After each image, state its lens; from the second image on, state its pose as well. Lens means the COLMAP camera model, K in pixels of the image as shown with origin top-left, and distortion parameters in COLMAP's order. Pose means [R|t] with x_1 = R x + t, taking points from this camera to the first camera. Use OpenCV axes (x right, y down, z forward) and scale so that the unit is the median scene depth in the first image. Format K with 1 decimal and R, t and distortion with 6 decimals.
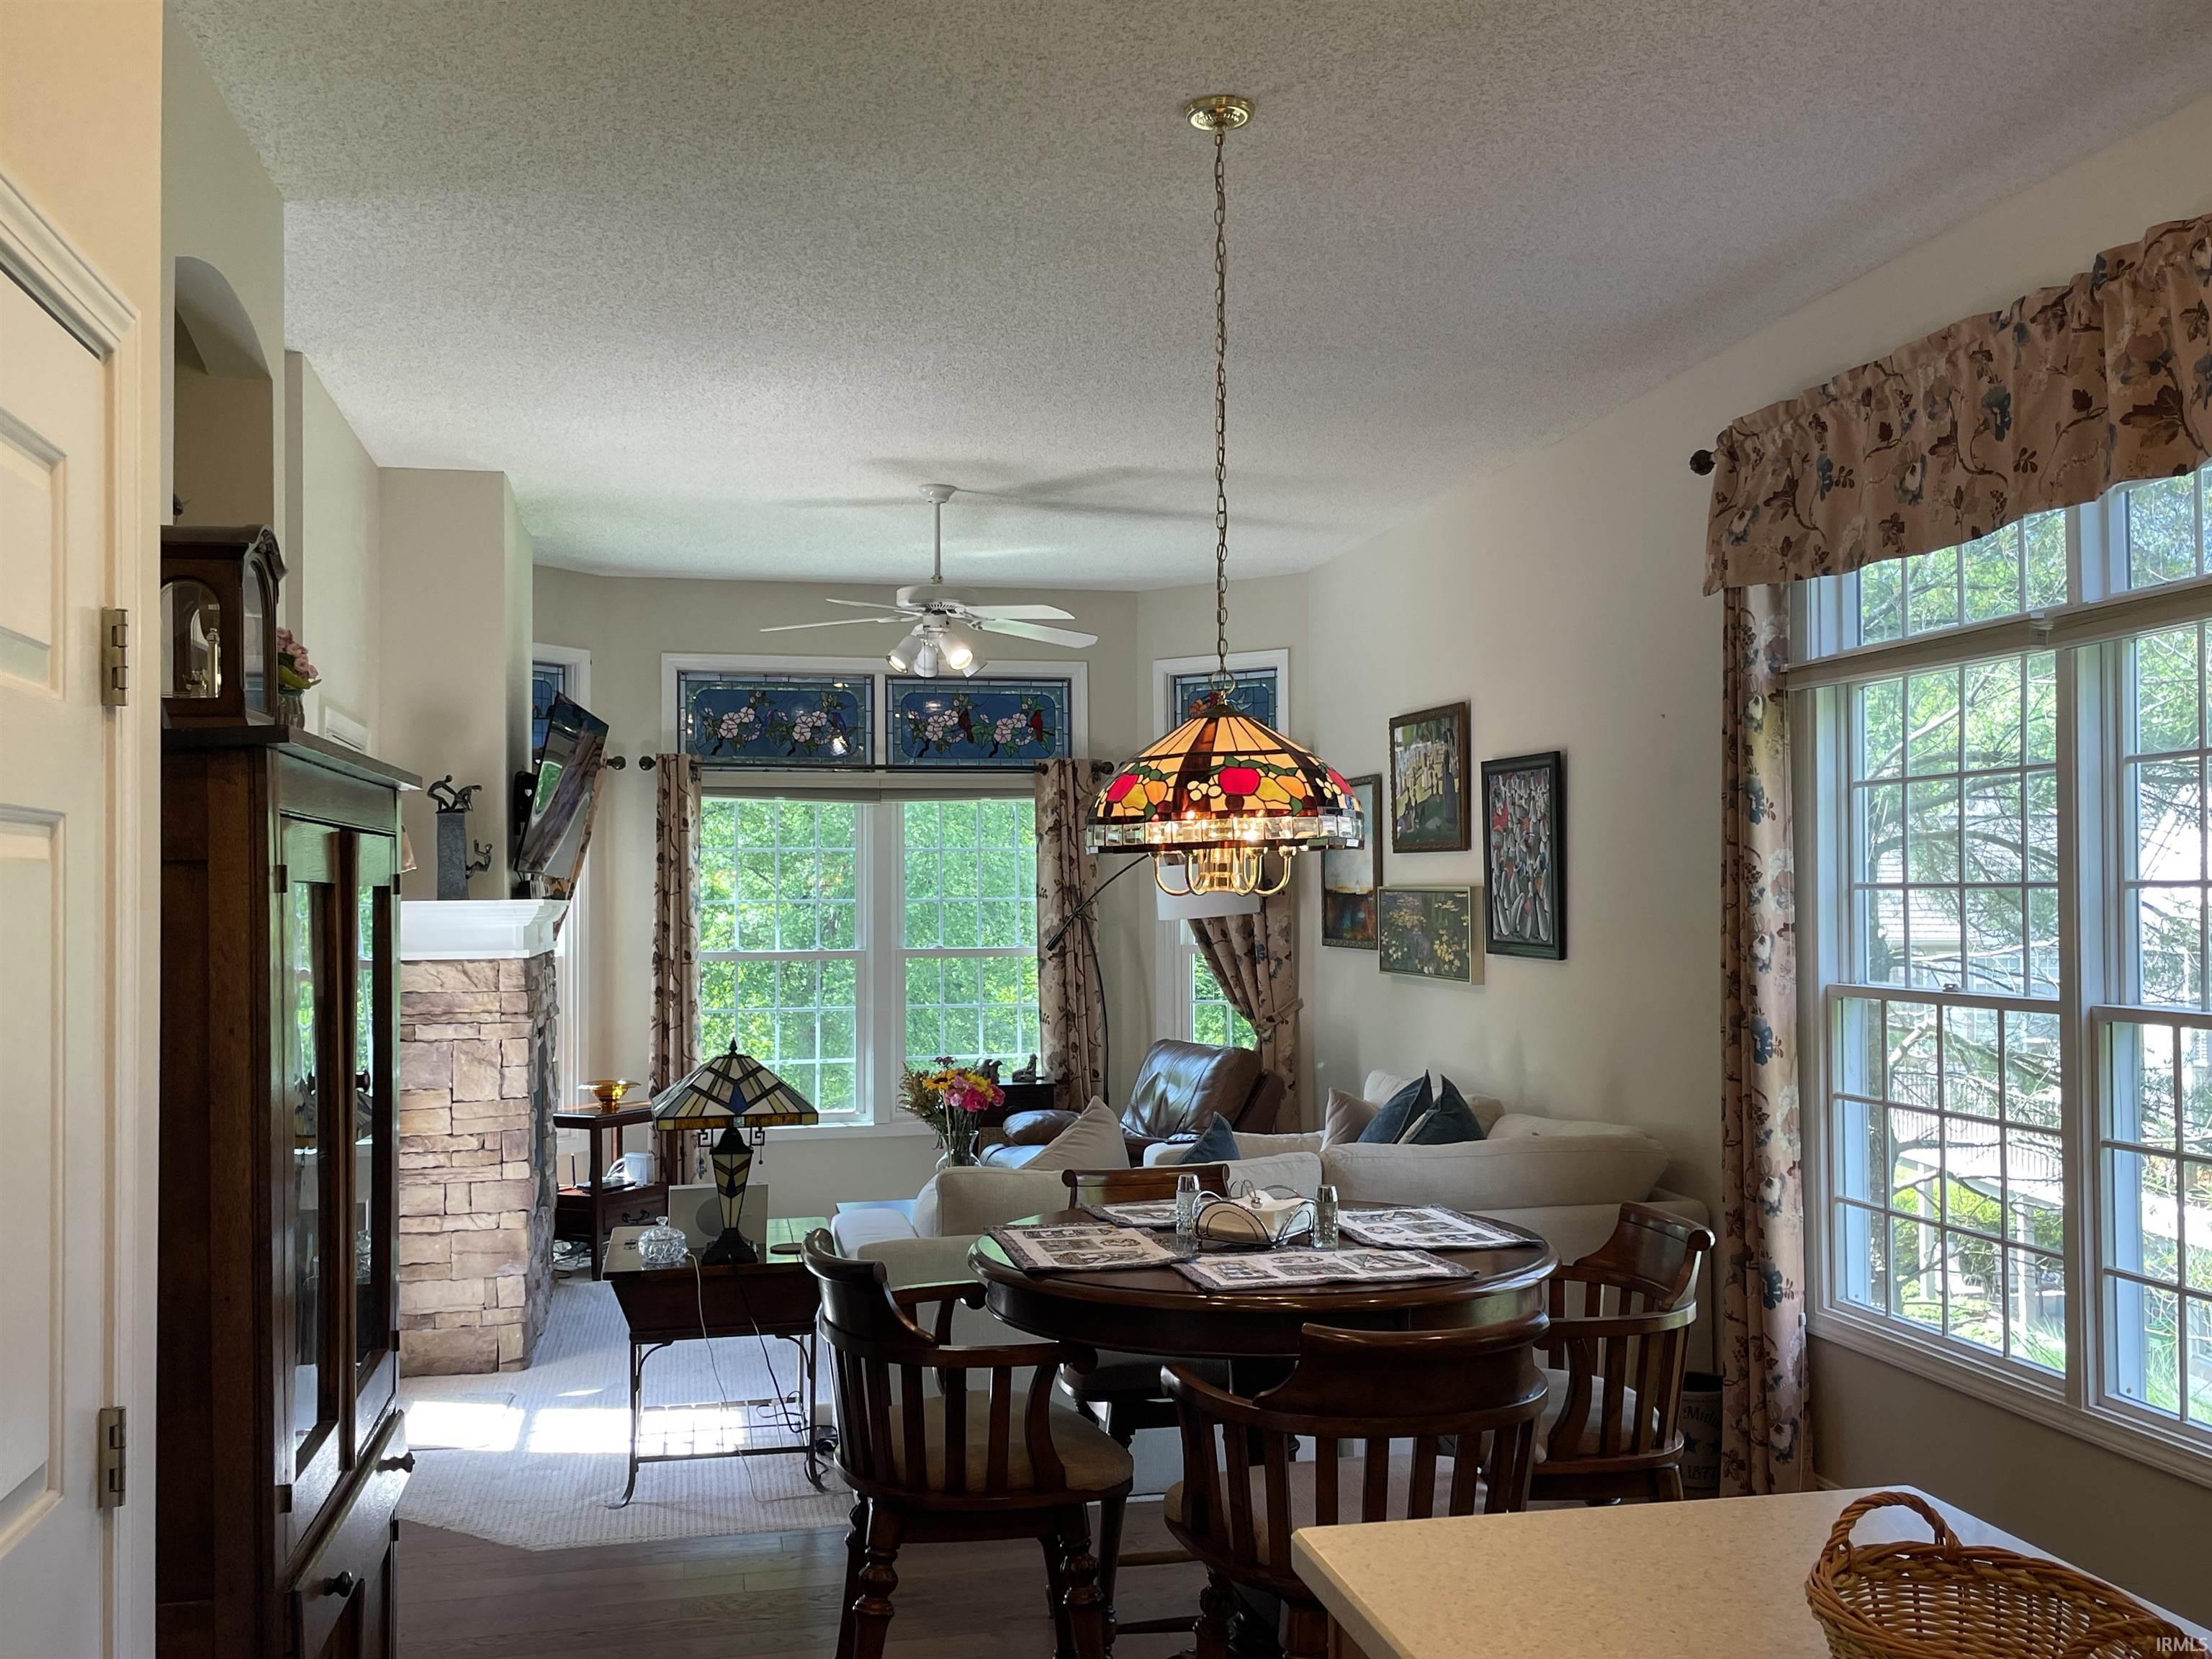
lens RADIAL K [[1973.2, 0, 1114.1], [0, 1973.2, 868.1], [0, 0, 1]] dist [0.112712, -0.132427]
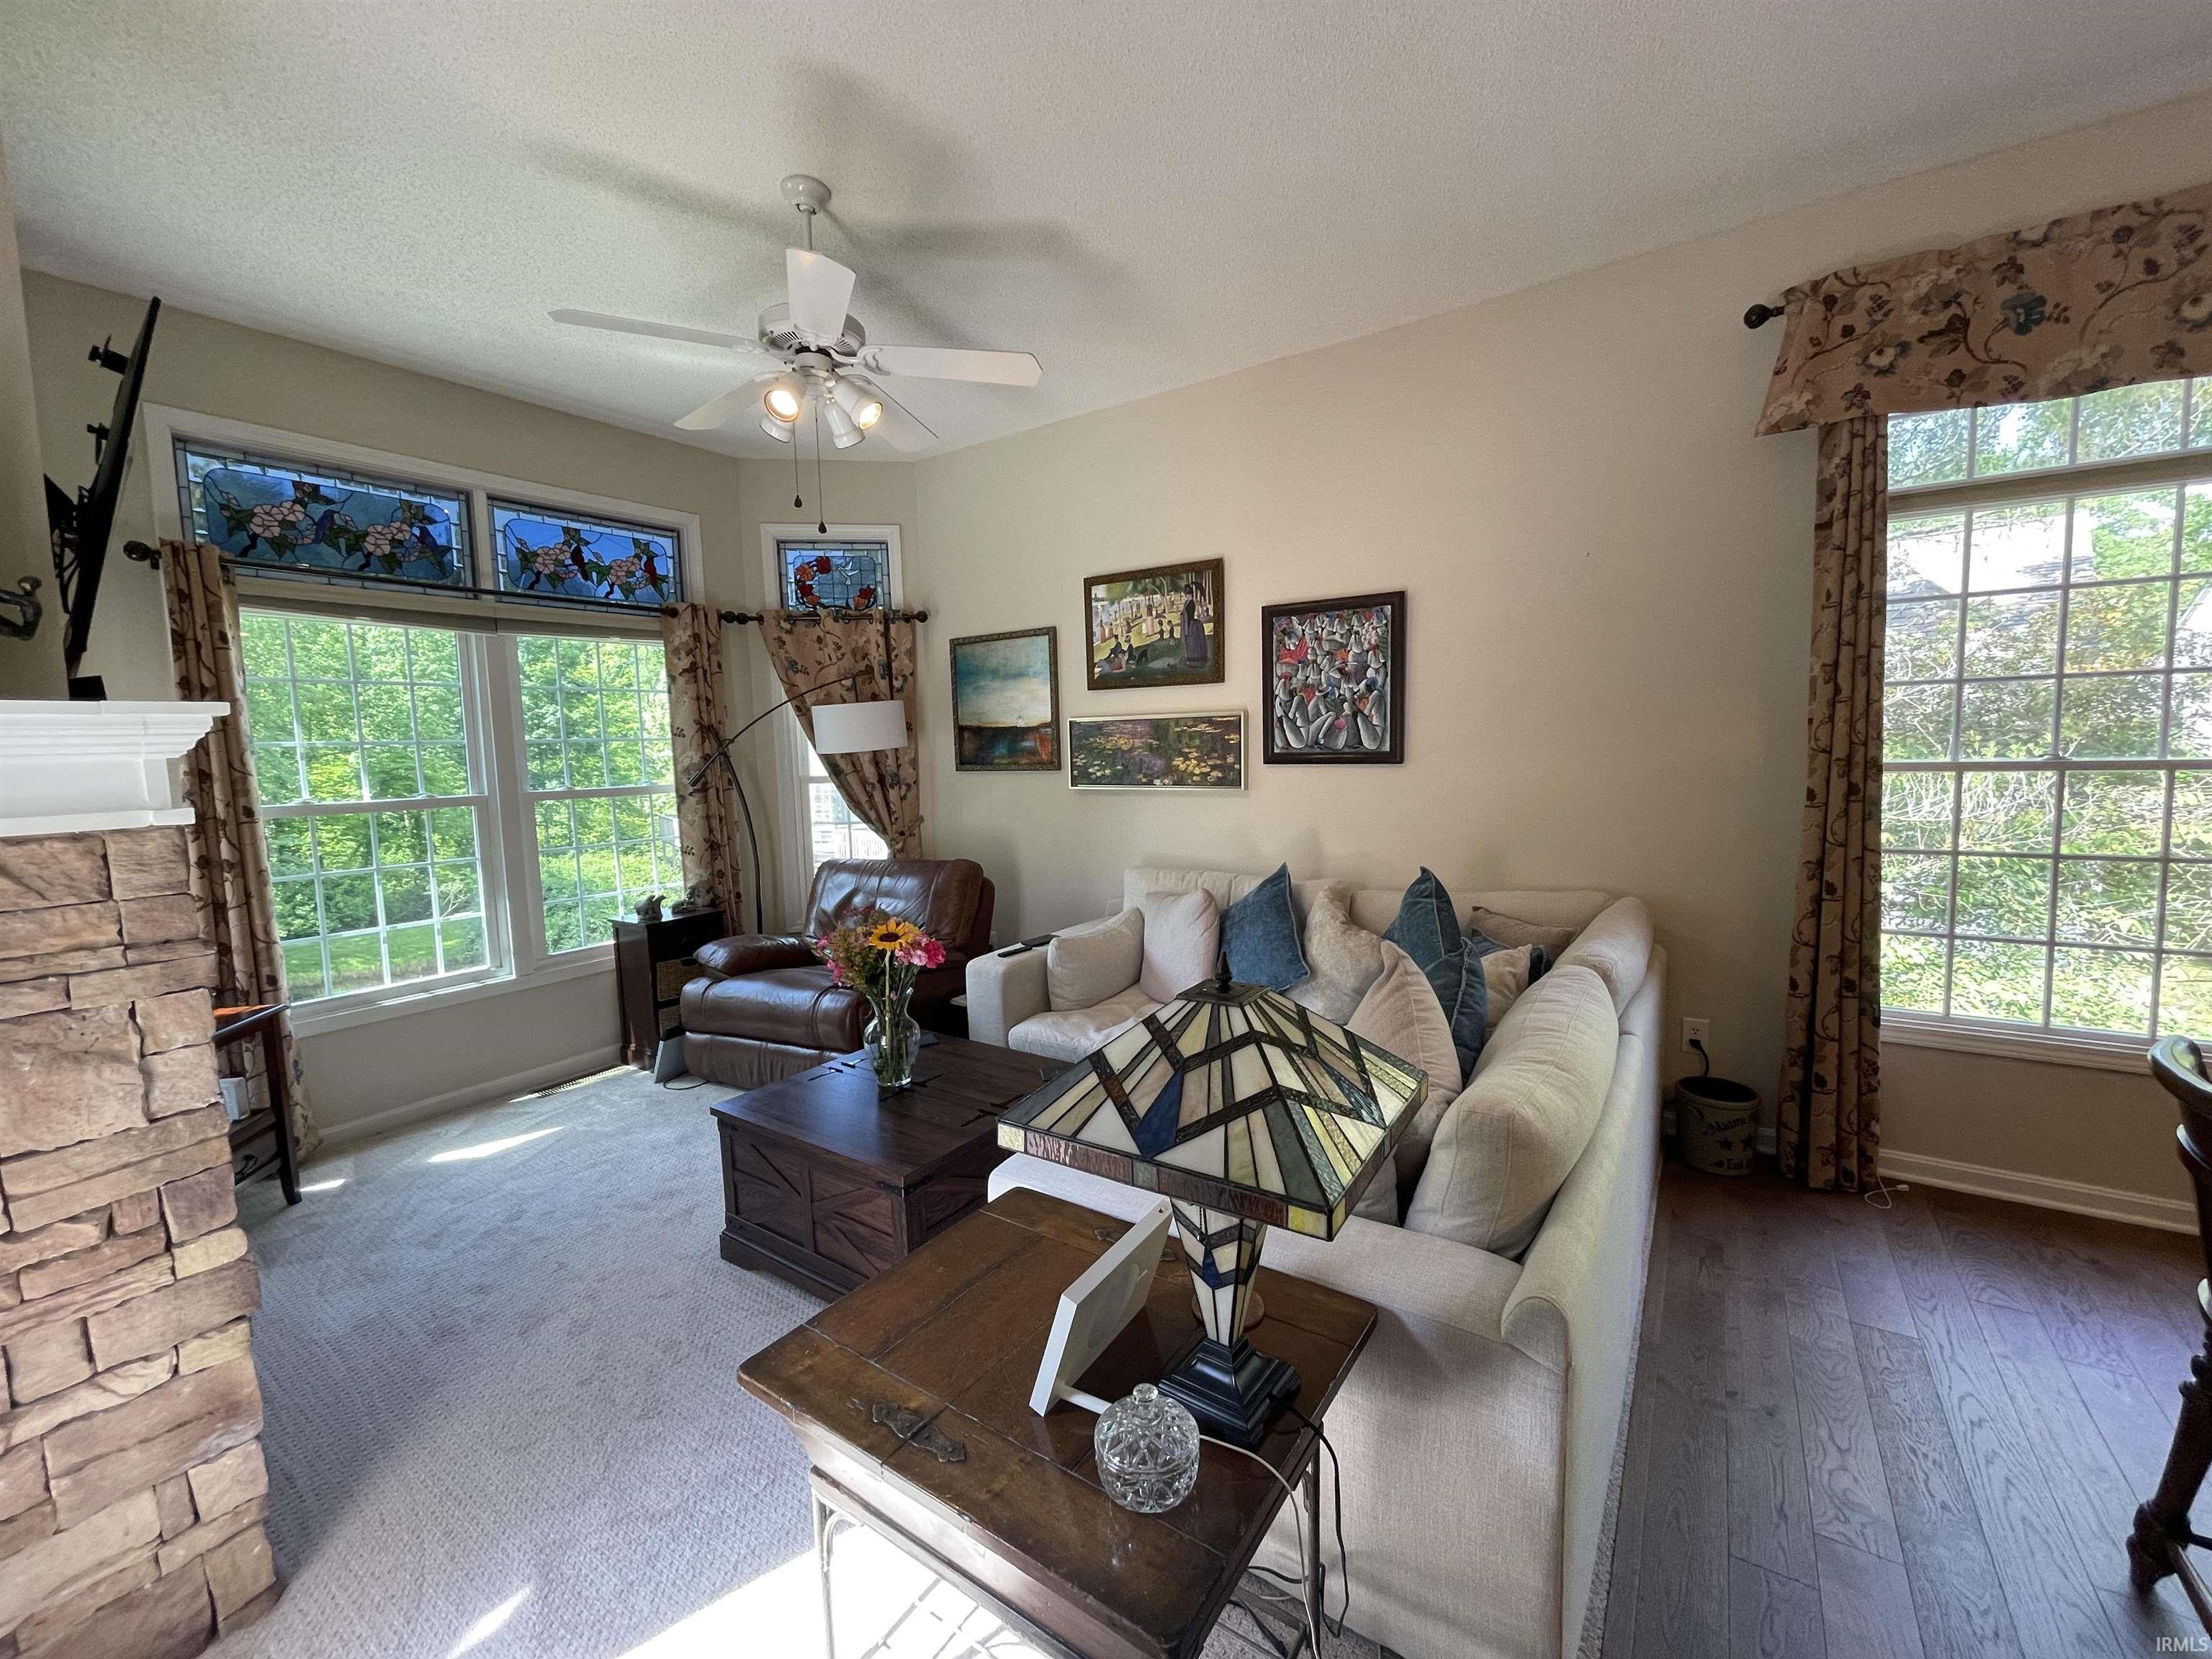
lens RADIAL K [[898.7, 0, 1106.0], [0, 898.7, 829.5], [0, 0, 1]] dist [0.000444, -0.000394]
pose [[0.727581, -0.077688, 0.681608, -0.329650], [0.013507, 0.994997, 0.098989, 0.032229], [-0.685889, -0.062816, 0.724990, 0.807175]]
